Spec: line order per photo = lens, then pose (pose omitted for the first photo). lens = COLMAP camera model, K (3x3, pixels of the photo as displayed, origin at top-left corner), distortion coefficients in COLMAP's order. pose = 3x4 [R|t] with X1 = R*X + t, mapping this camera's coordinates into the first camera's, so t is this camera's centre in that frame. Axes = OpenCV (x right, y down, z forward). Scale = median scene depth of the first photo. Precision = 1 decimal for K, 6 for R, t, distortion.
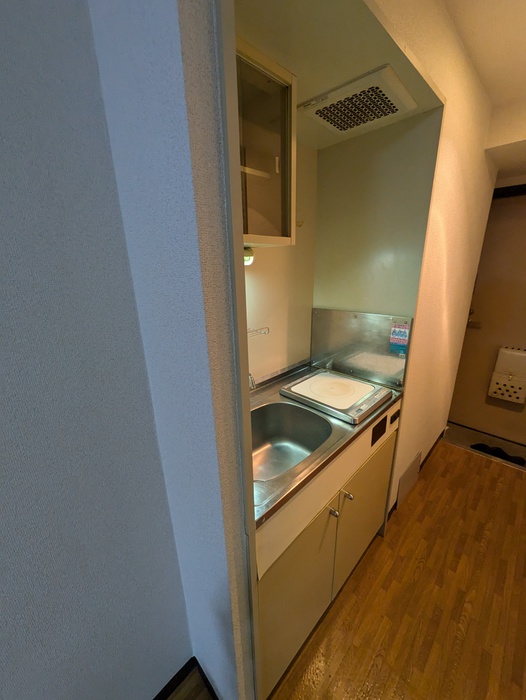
lens RADIAL K [[277.2, 0, 263.0], [0, 277.2, 350.0], [0, 0, 1]] dist [0.000664, 0.000204]
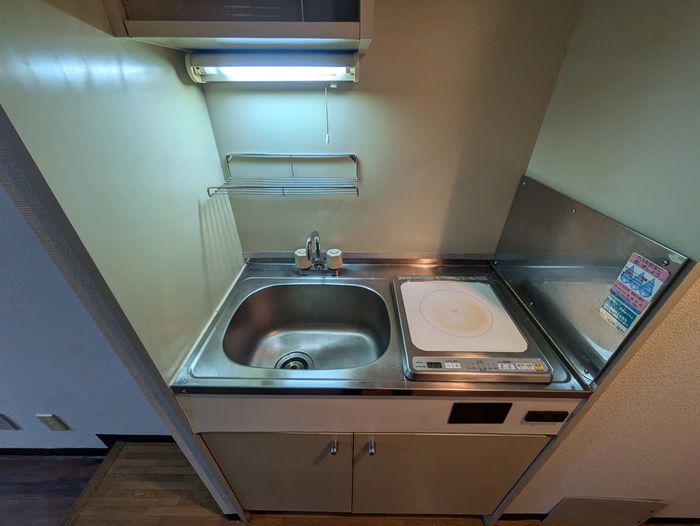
lens RADIAL K [[277.2, 0, 353.4], [0, 277.2, 265.3], [0, 0, 1]] dist [0.000664, 0.000204]
pose [[0.703095, 0.408271, -0.582213, 0.523575], [-0.238060, 0.906653, 0.348294, -0.152694], [0.670063, -0.106282, 0.734656, 0.506669]]
